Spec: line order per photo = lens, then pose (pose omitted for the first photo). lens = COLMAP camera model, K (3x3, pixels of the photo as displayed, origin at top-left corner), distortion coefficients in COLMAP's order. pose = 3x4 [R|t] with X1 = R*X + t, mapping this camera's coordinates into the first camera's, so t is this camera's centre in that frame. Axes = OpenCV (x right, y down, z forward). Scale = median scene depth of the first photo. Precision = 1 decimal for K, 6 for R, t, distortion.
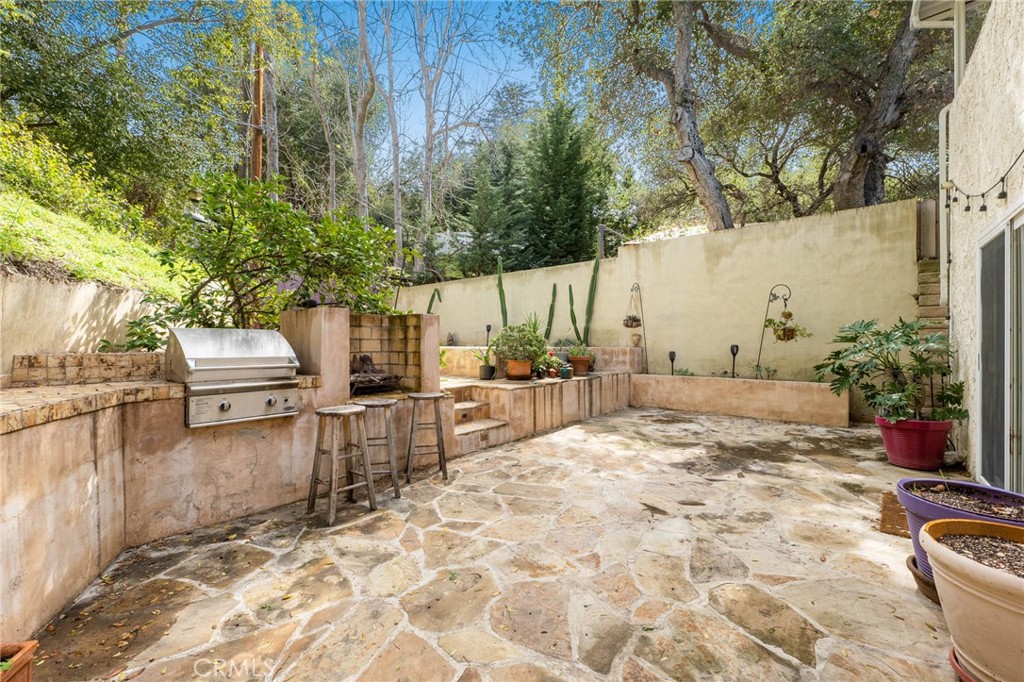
lens RADIAL K [[425.8, 0, 511.9], [0, 425.8, 342.5], [0, 0, 1]] dist [0.002198, 0.000066]
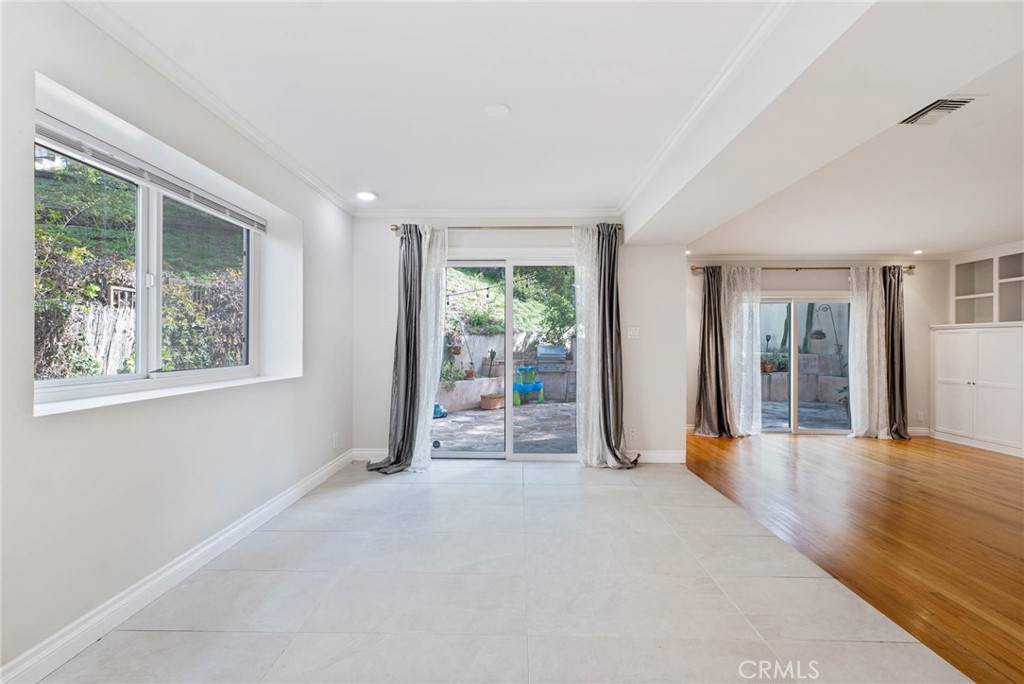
lens RADIAL K [[425.8, 0, 509.7], [0, 425.8, 344.7], [0, 0, 1]] dist [0.002198, 0.000066]
pose [[0.623626, 0.005136, -0.781706, 0.713335], [-0.005582, 0.999982, 0.002117, -0.016909], [0.781703, 0.003043, 0.623643, -0.550060]]
